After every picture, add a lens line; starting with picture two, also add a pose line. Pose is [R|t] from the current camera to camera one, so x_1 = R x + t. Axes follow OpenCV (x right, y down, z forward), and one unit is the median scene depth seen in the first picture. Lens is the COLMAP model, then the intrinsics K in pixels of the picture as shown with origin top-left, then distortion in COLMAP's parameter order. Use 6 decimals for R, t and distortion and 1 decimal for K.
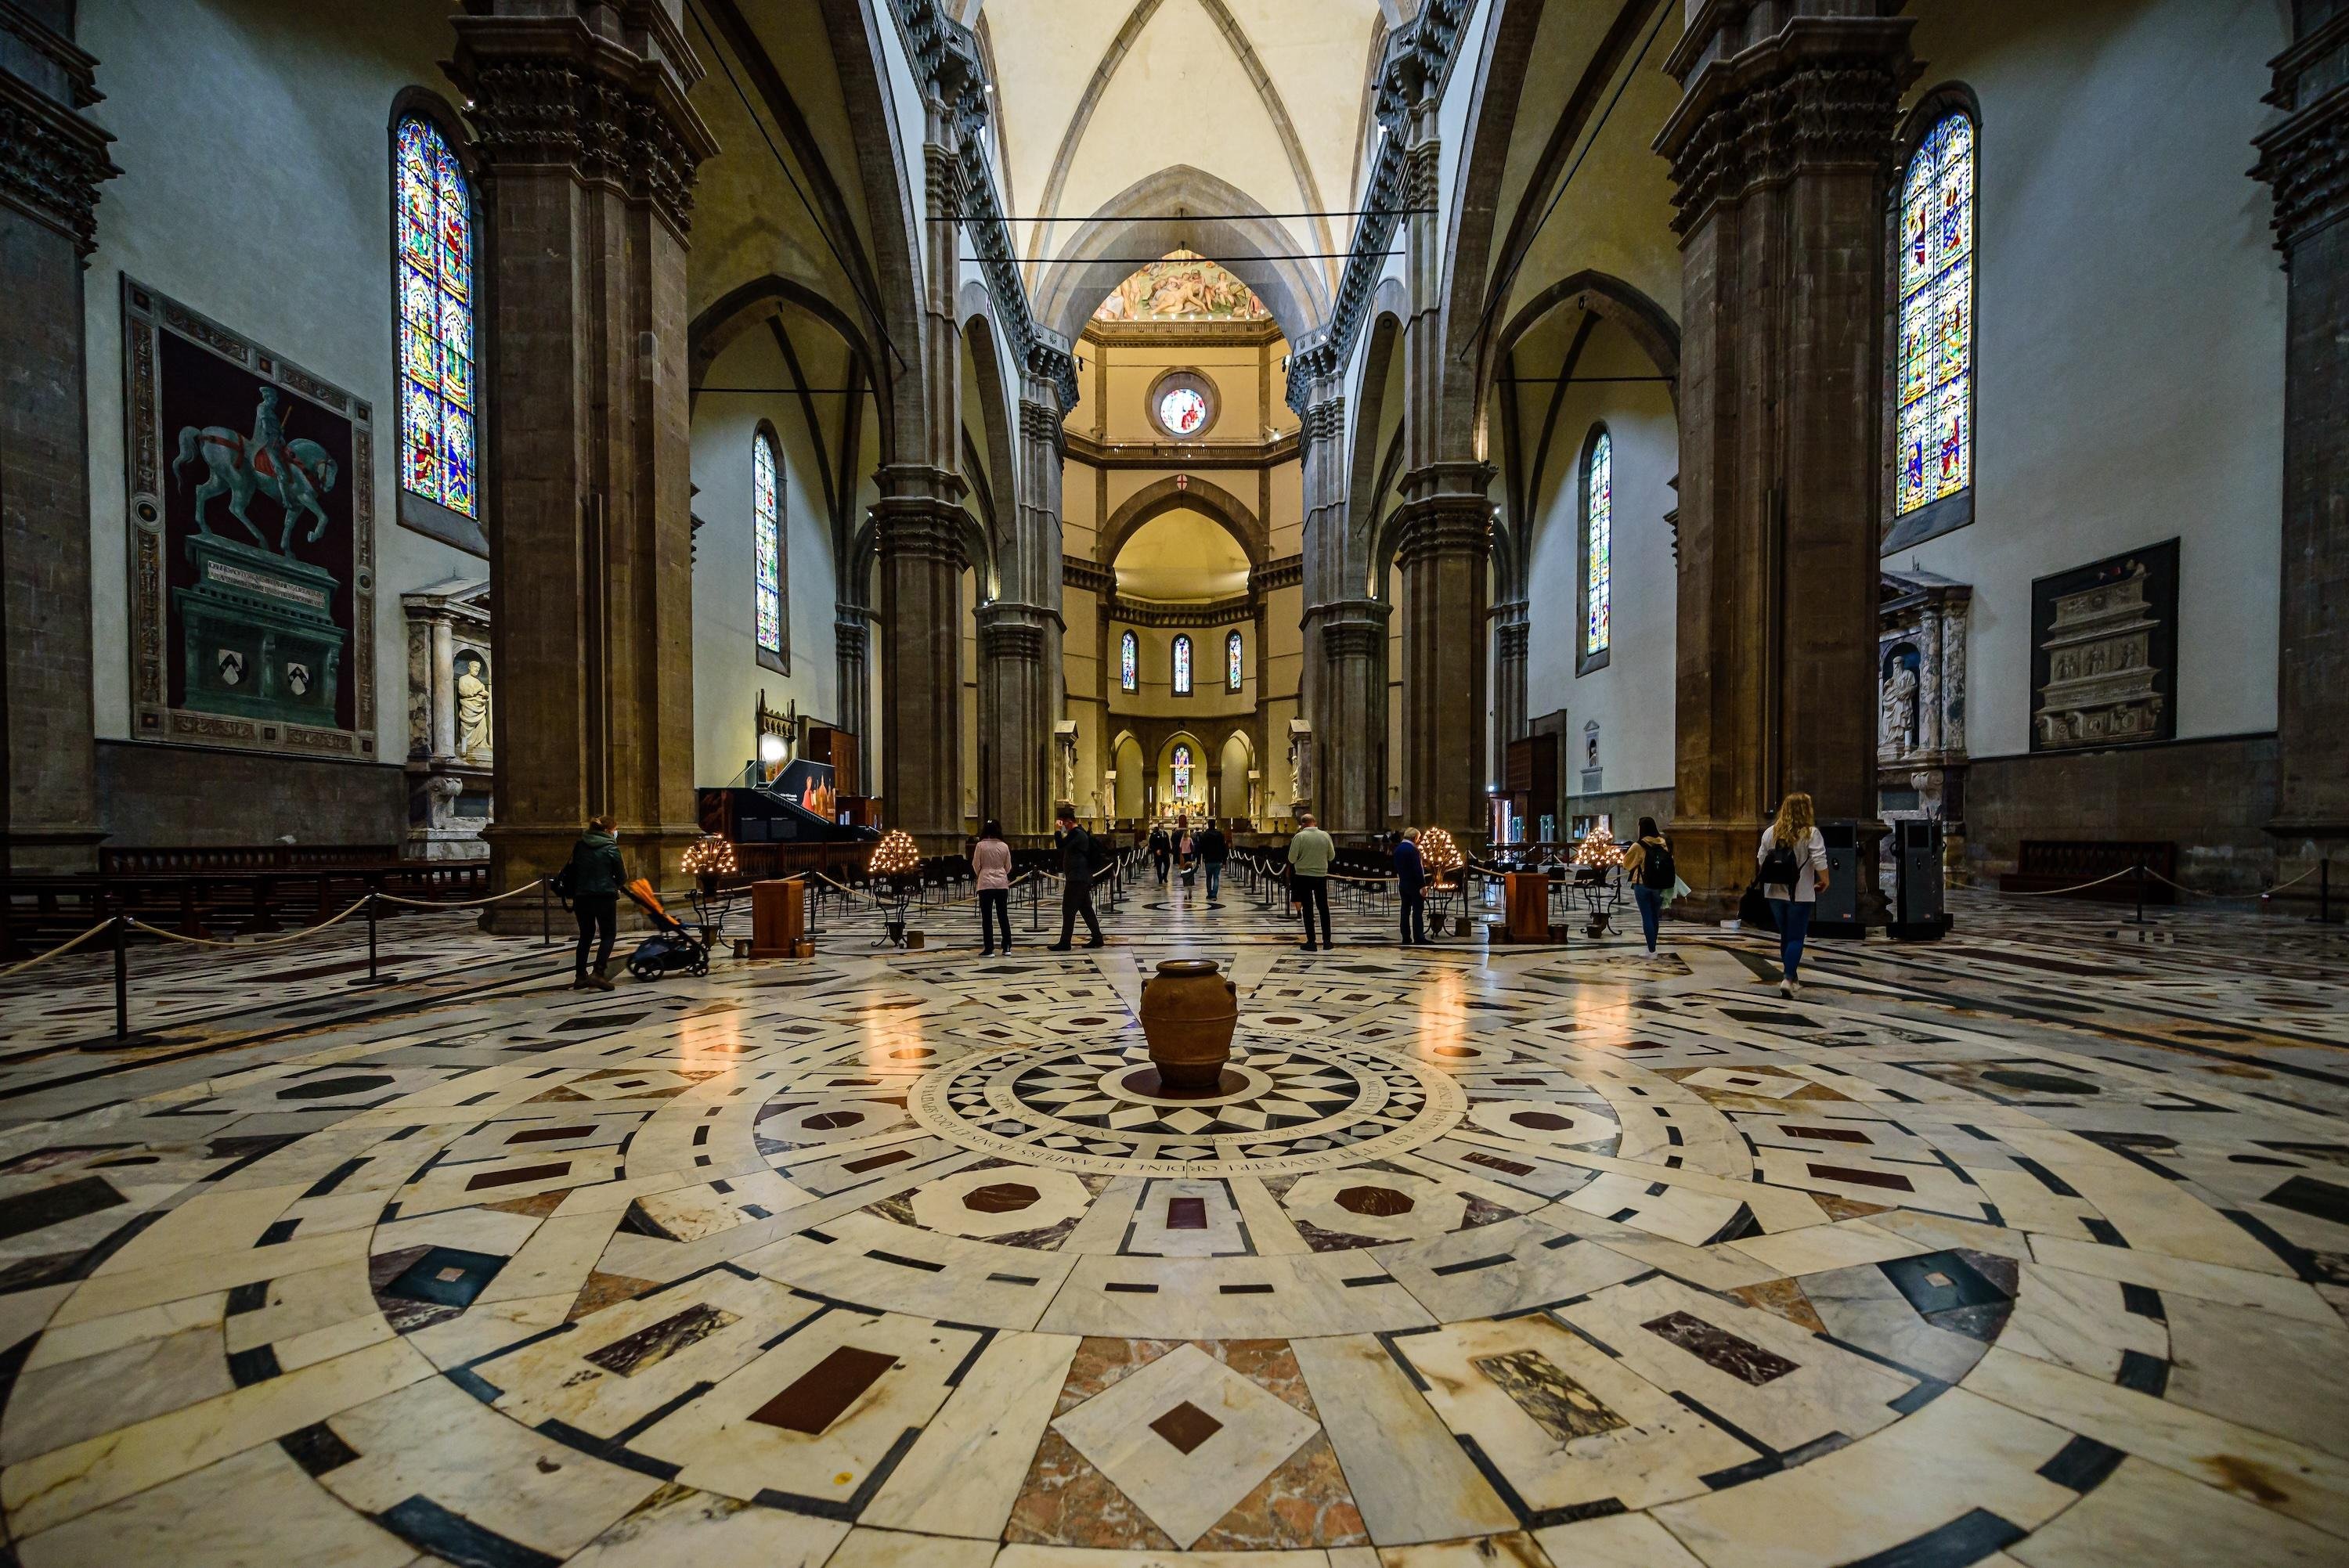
lens RADIAL K [[850.4, 0, 1151.5], [0, 850.4, 848.4], [0, 0, 1]] dist [0.020568, 0.000078]
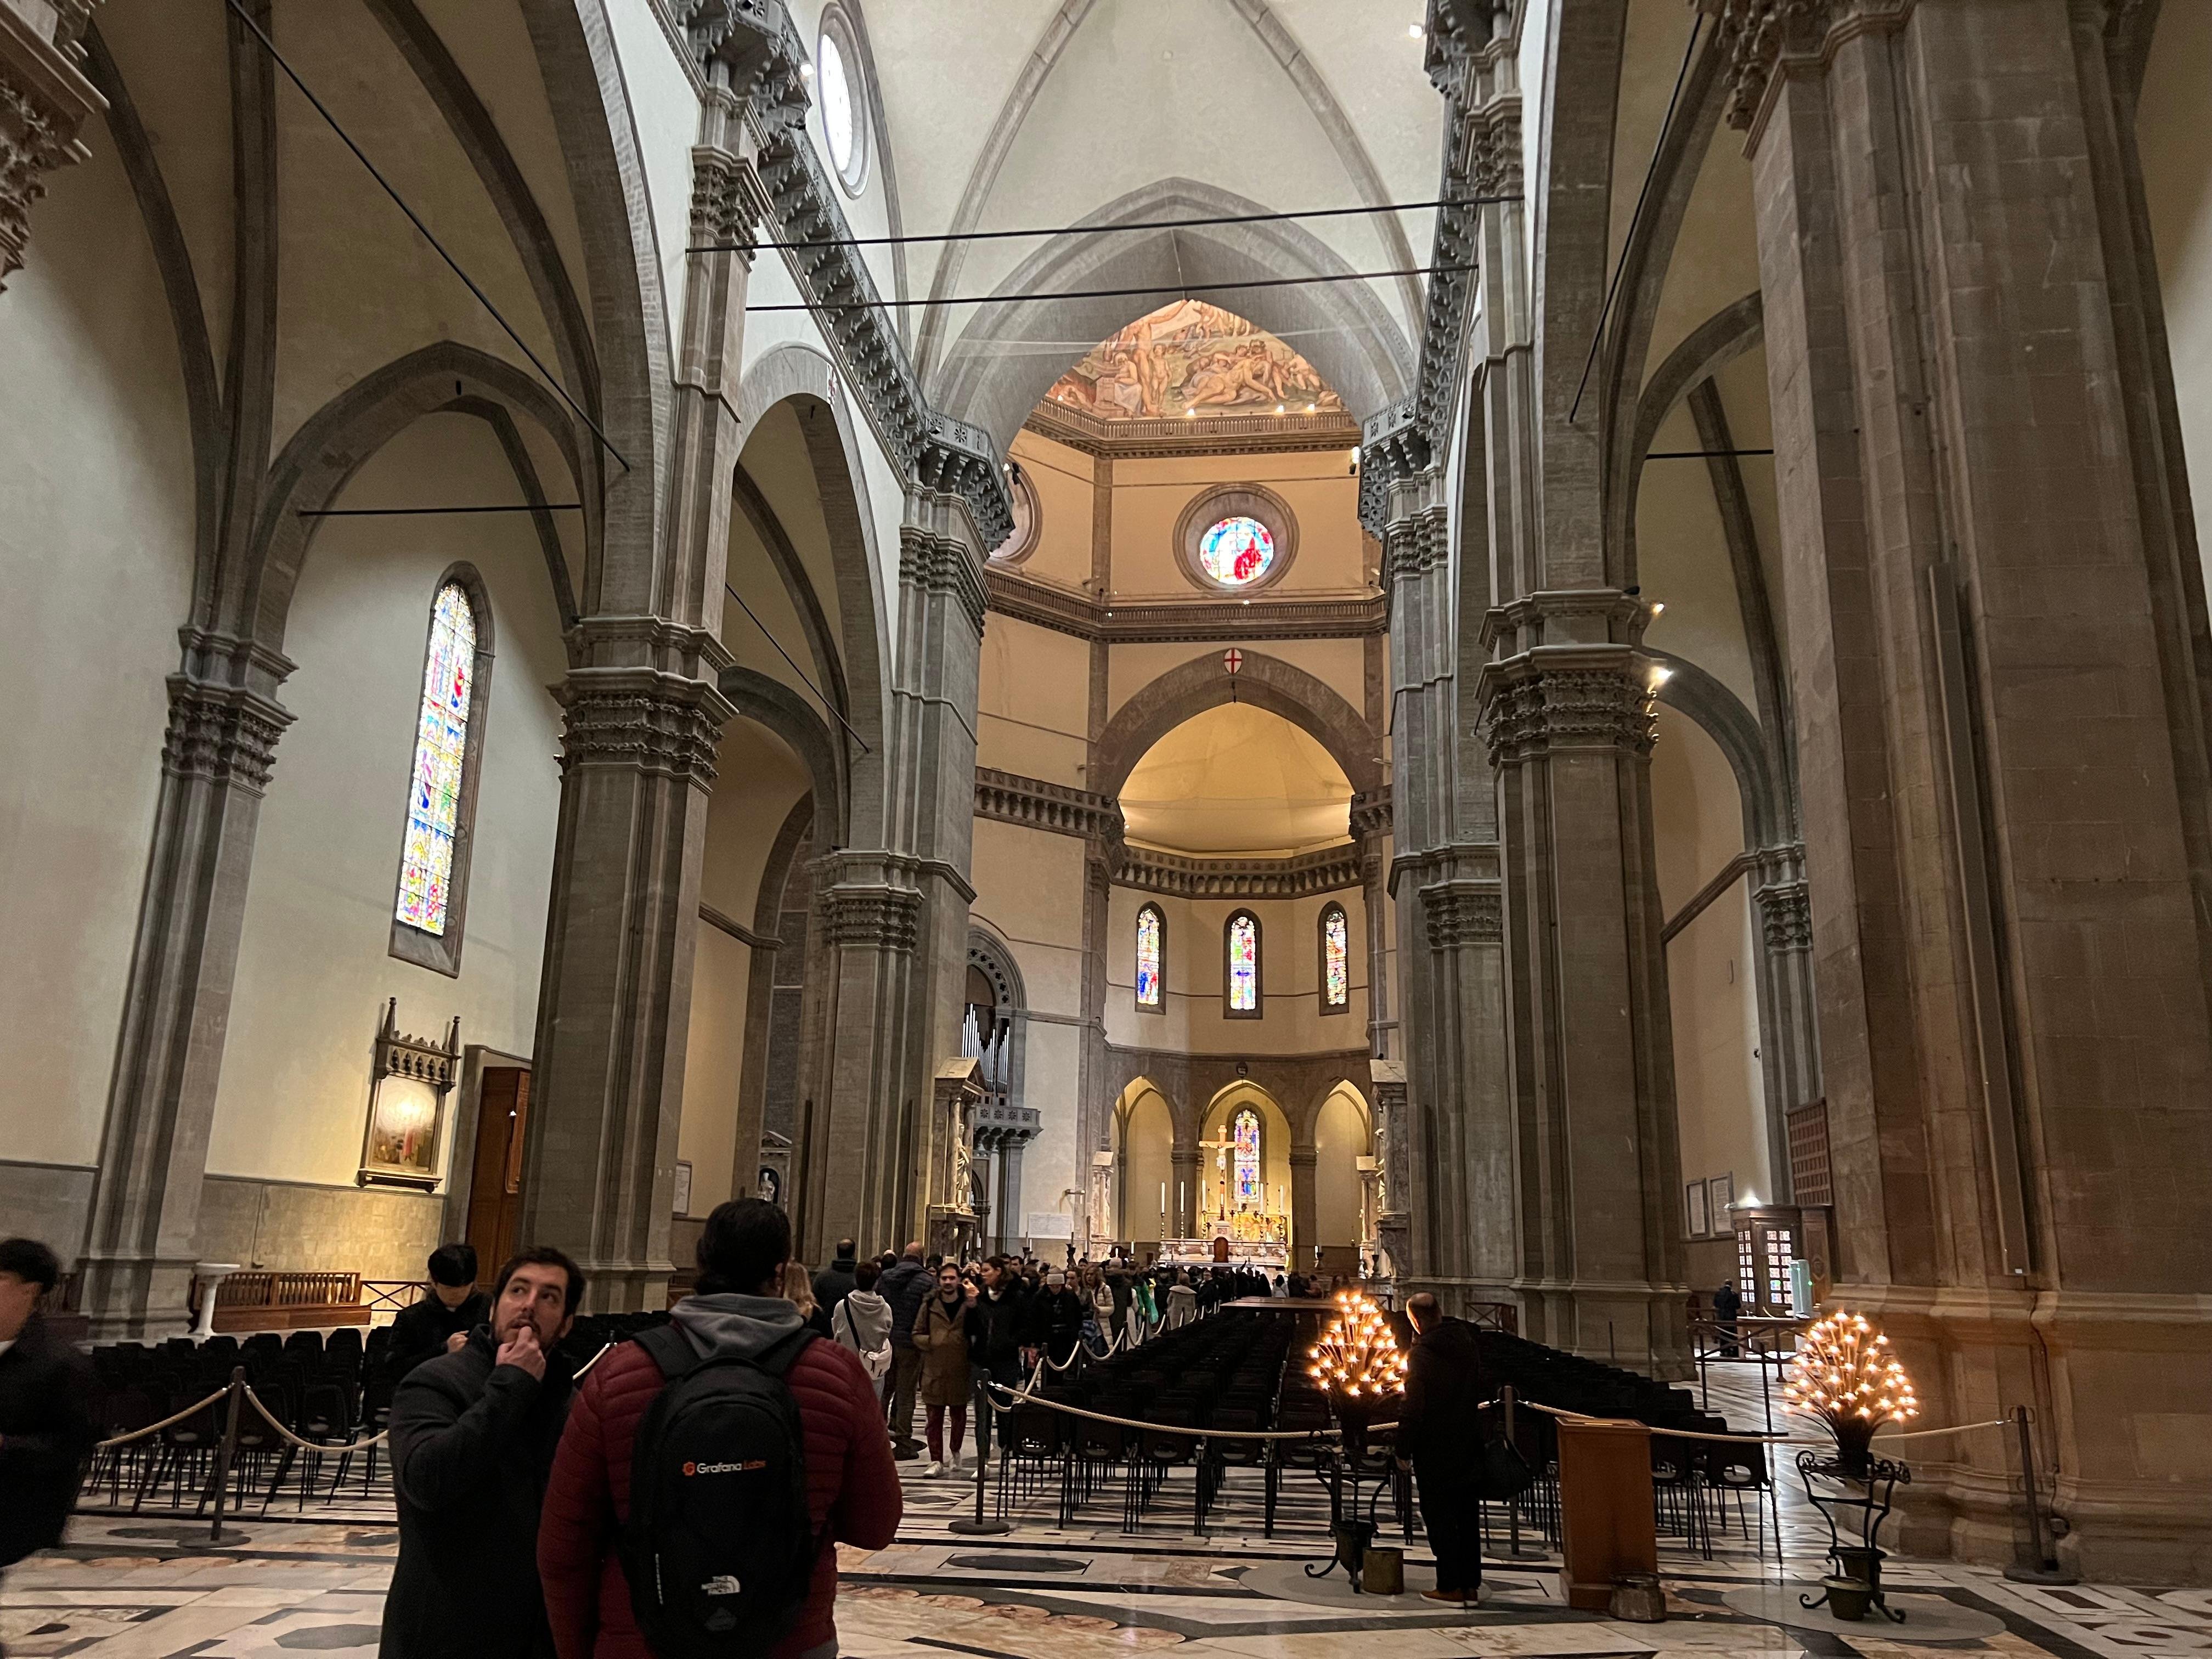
lens RADIAL K [[1504.6, 0, 1104.7], [0, 1504.6, 927.3], [0, 0, 1]] dist [0.073322, -0.051727]
pose [[0.995122, 0.000868, -0.098645, 0.095938], [-0.024165, 0.971641, -0.235222, -0.005966], [0.095643, 0.236459, 0.966923, 0.055607]]
